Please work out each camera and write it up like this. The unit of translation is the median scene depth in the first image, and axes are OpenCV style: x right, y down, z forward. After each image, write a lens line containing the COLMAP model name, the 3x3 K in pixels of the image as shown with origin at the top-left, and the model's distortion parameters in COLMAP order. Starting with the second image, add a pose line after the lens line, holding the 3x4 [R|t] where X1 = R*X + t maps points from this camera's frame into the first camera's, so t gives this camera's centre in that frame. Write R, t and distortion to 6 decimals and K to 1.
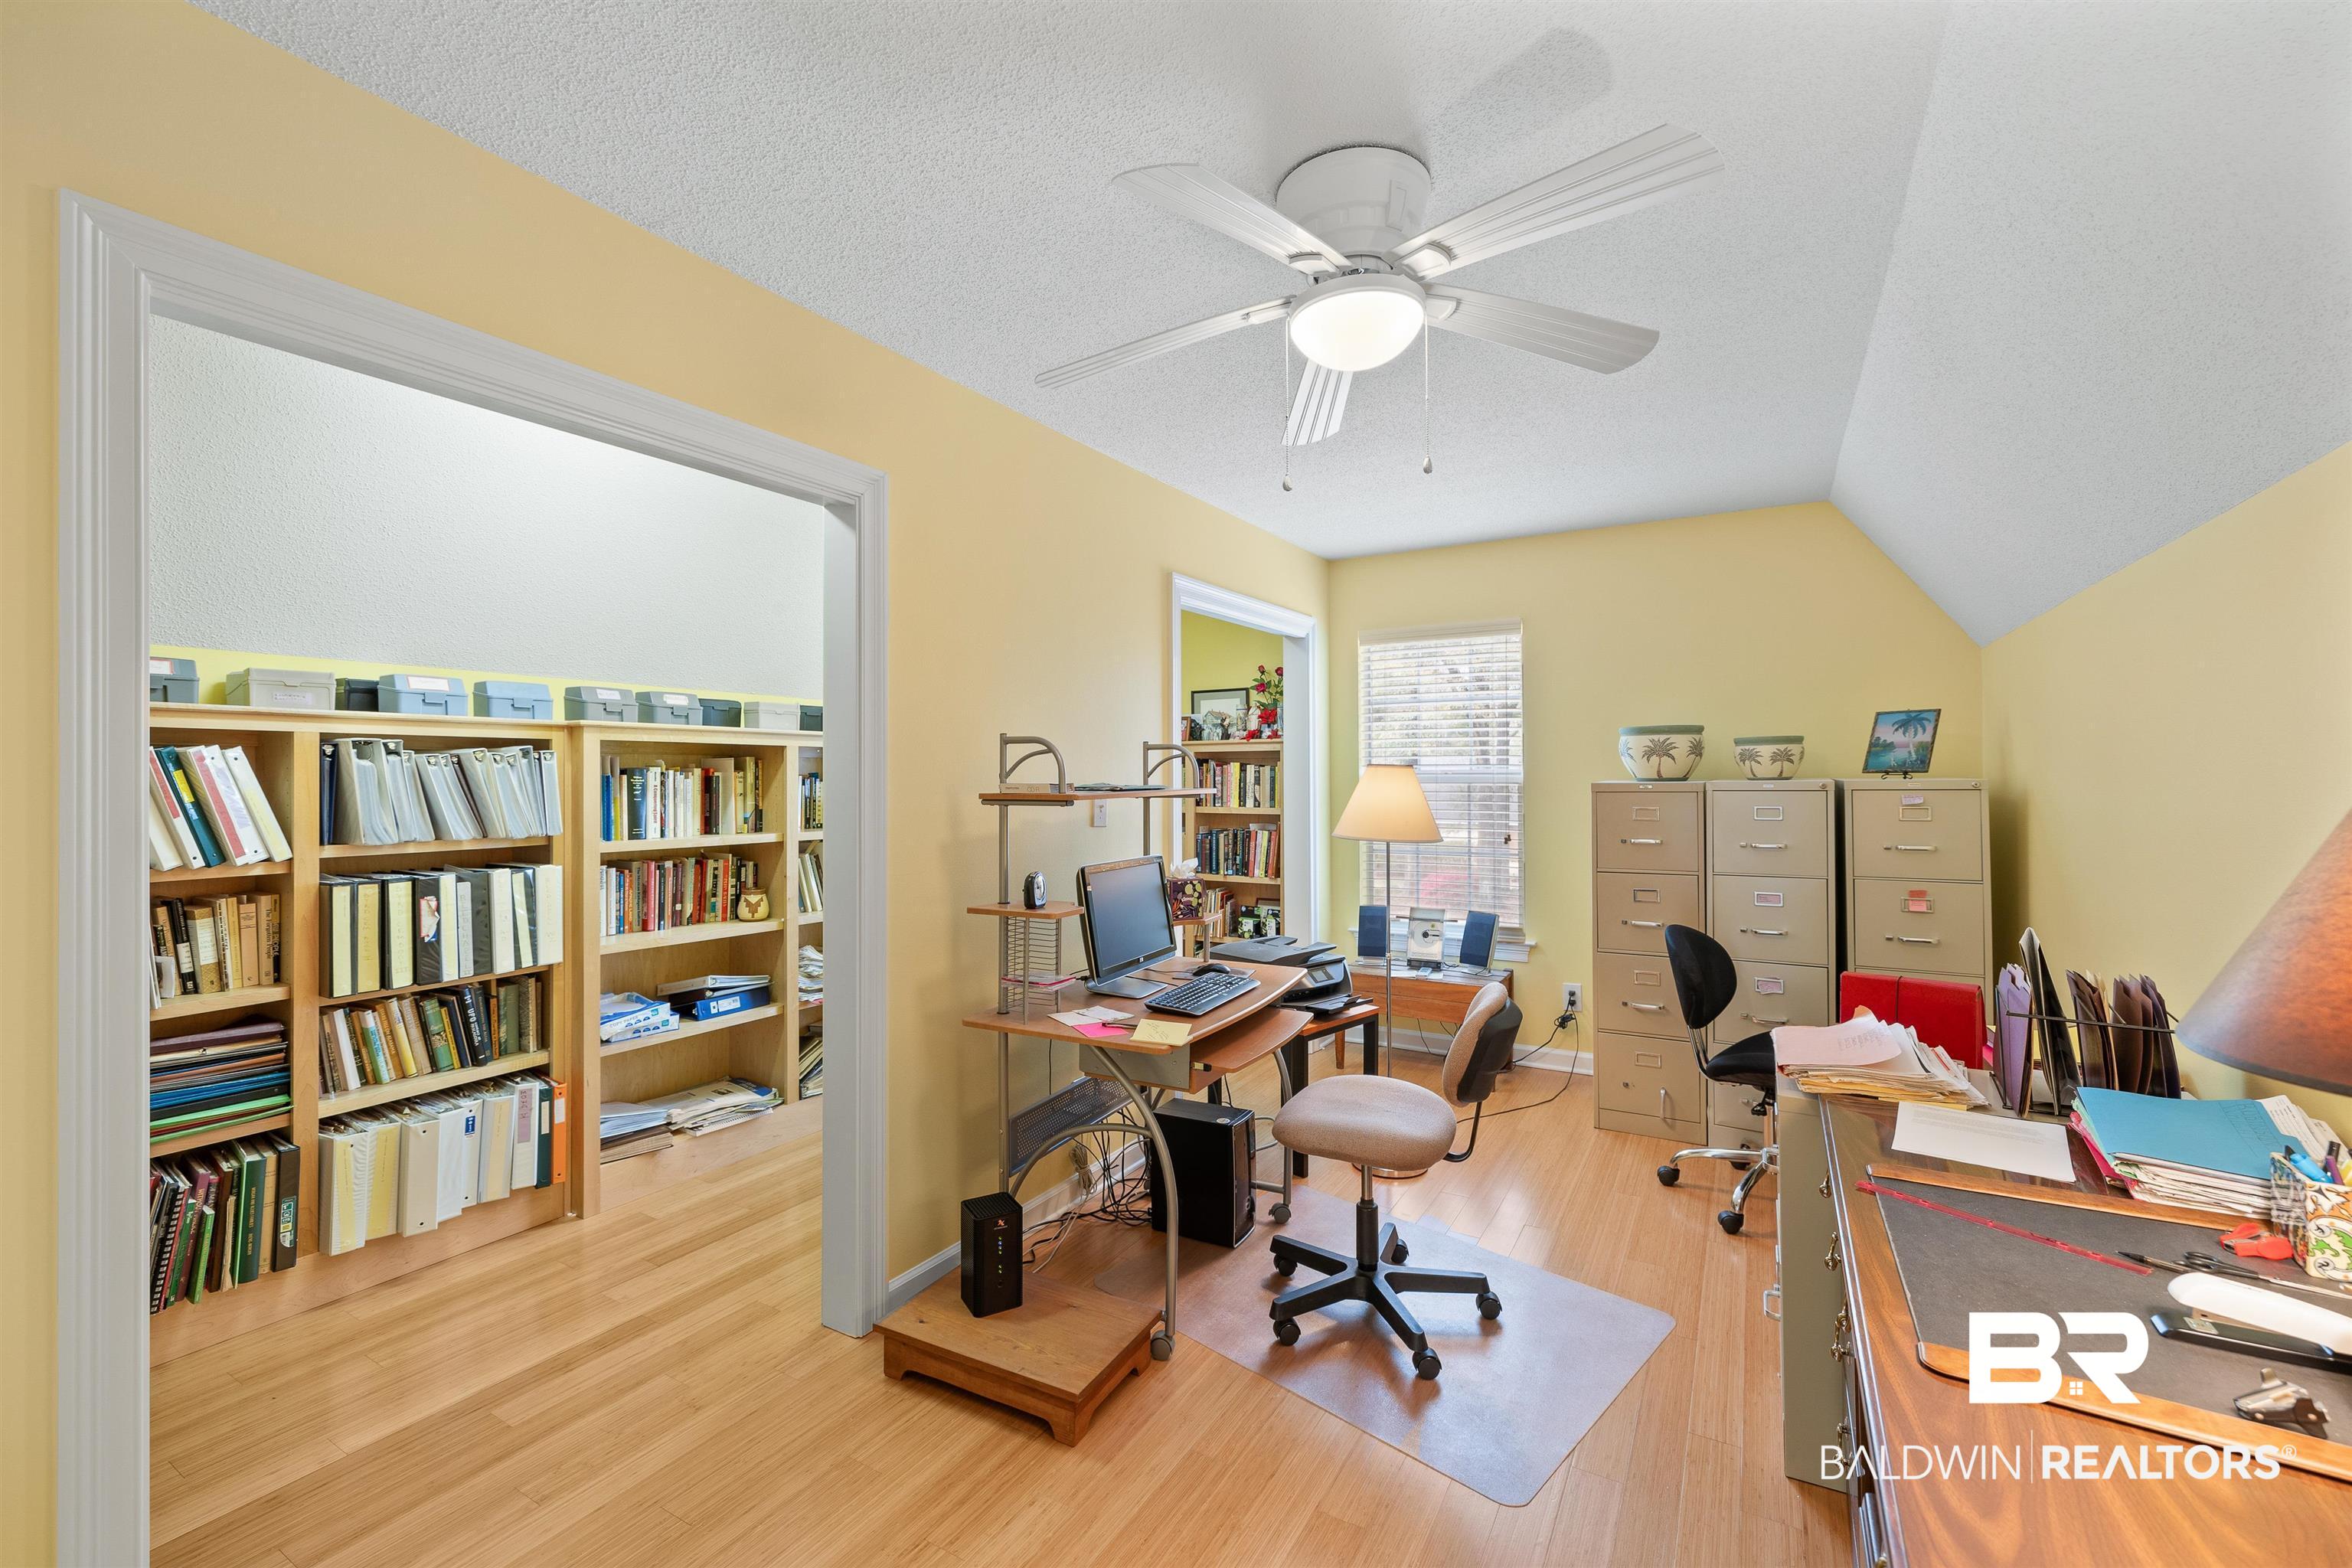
lens RADIAL K [[990.7, 0, 1172.2], [0, 990.7, 778.3], [0, 0, 1]] dist [-0.000742, -0.000150]
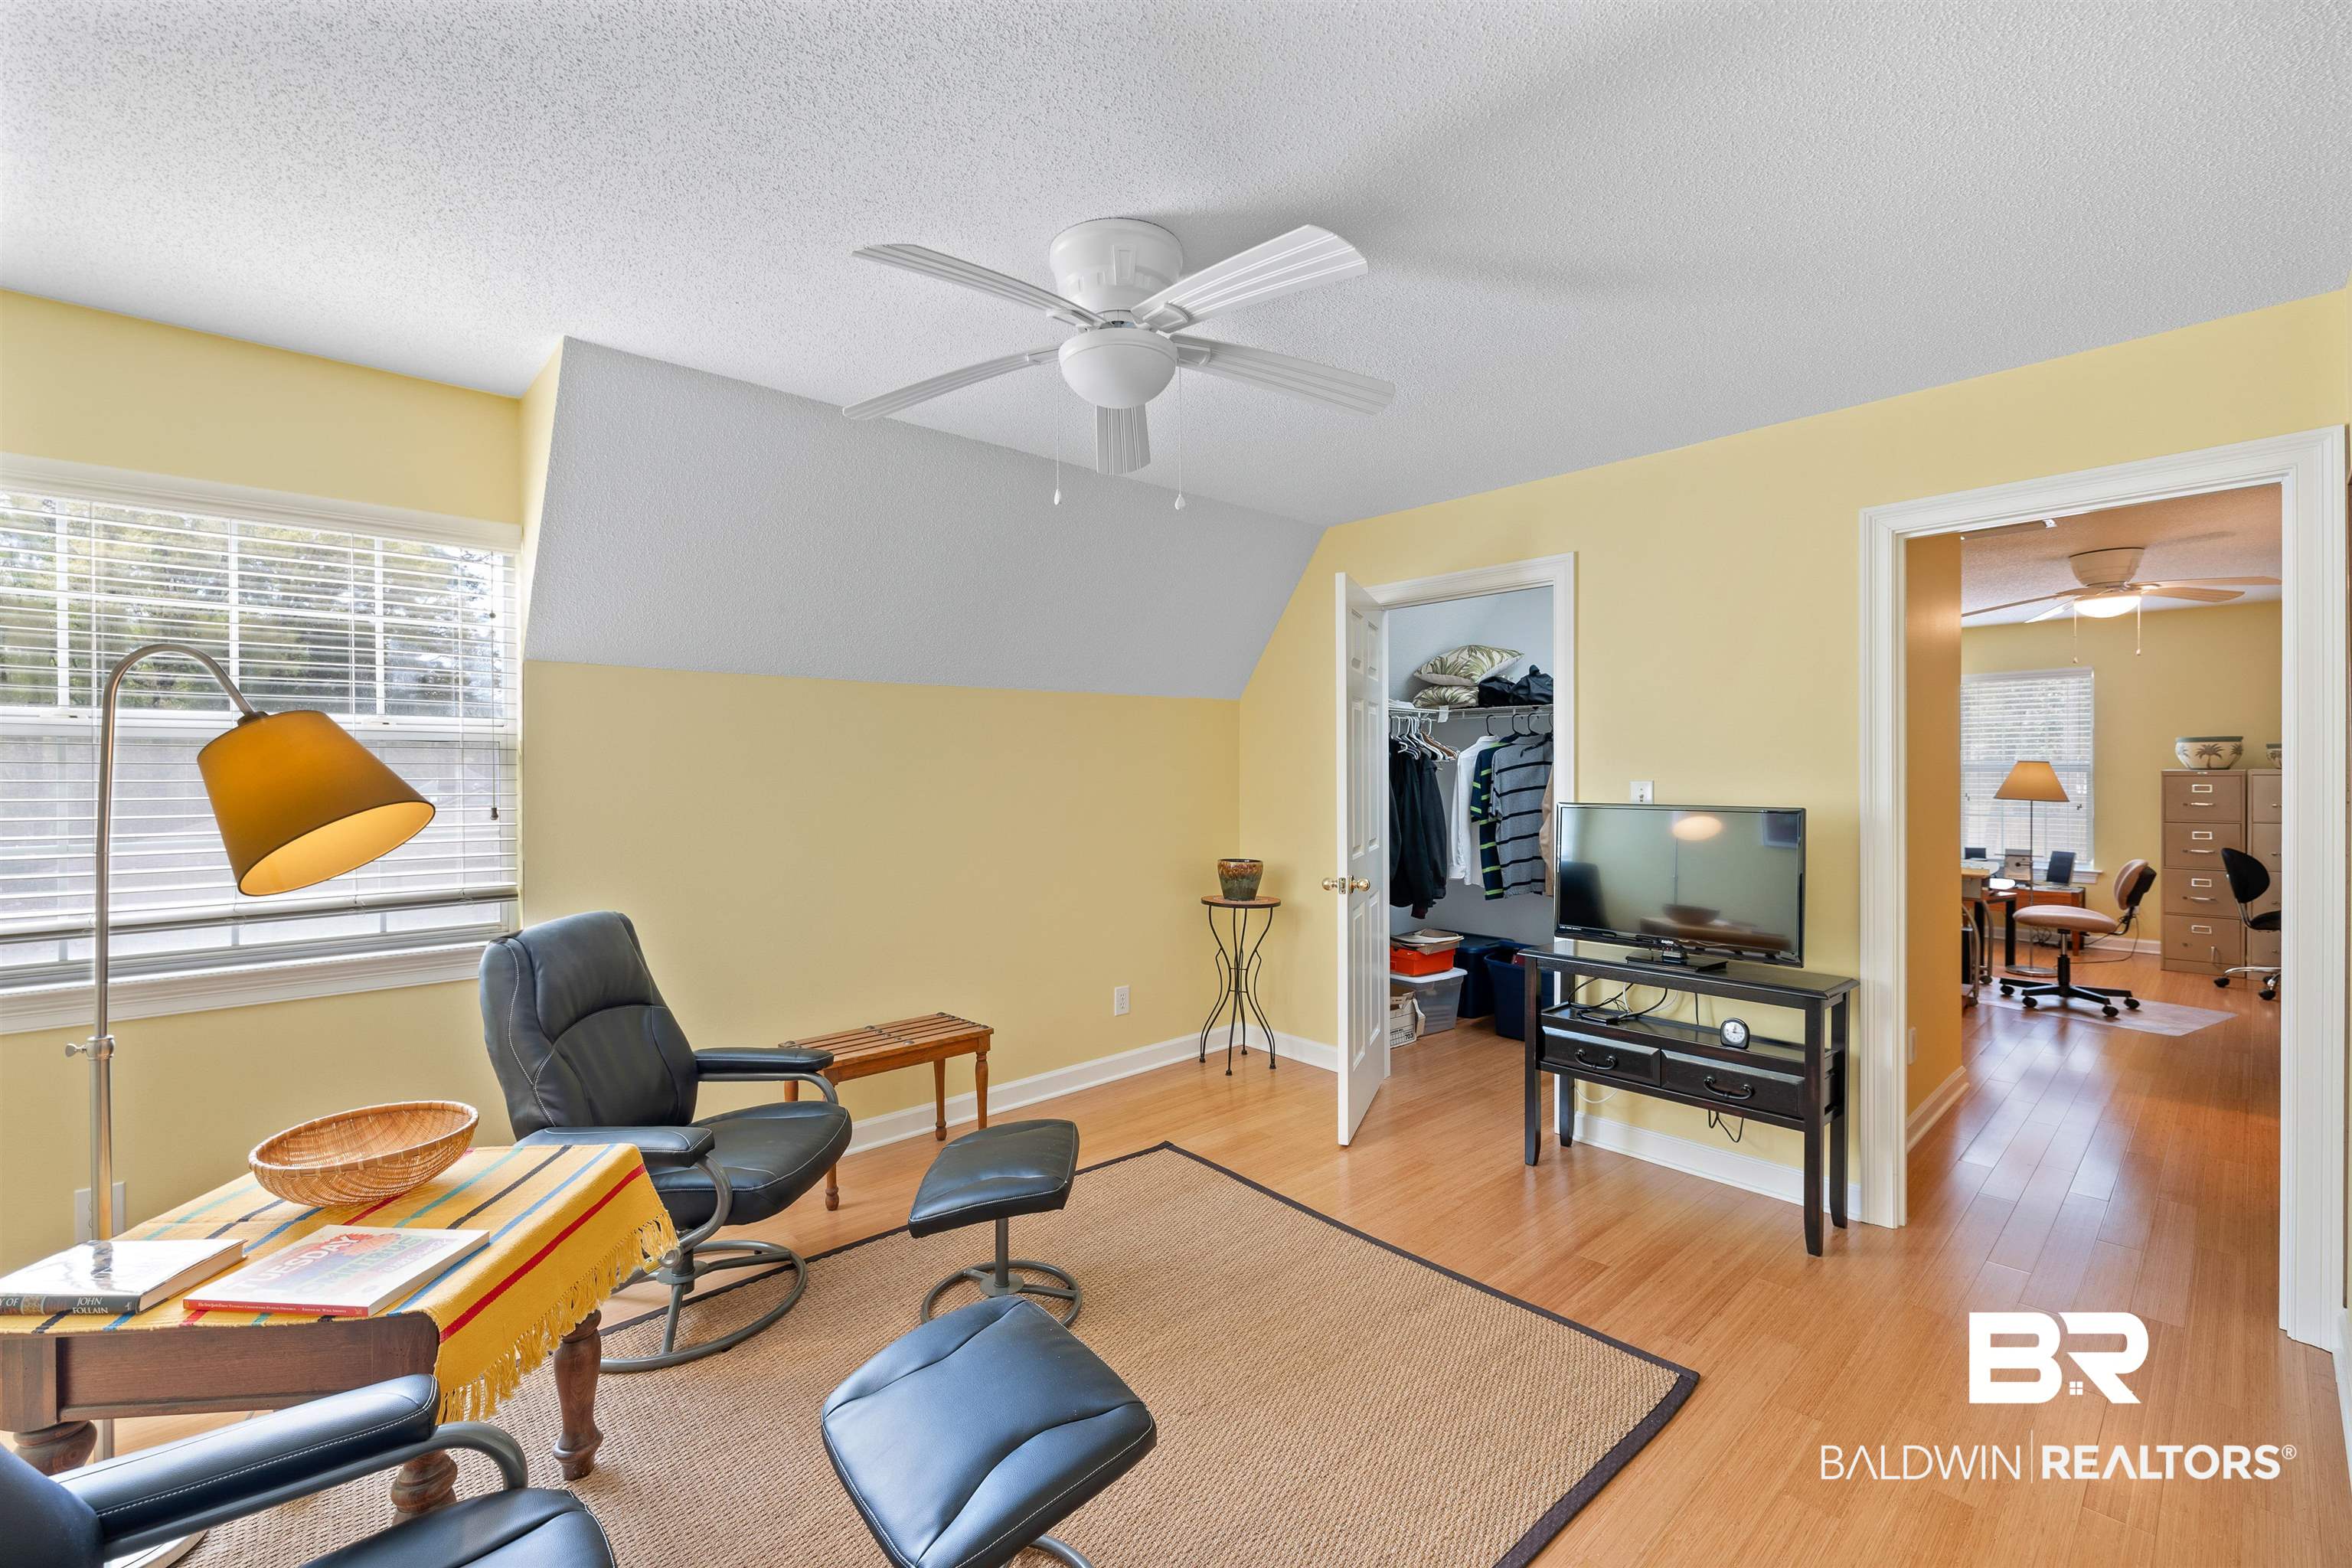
lens RADIAL K [[990.7, 0, 1180.2], [0, 990.7, 779.3], [0, 0, 1]] dist [-0.000742, -0.000150]
pose [[0.956822, 0.003587, -0.290653, -0.699331], [-0.000320, 0.999936, 0.011289, 0.000913], [0.290675, -0.010708, 0.956762, -1.129089]]
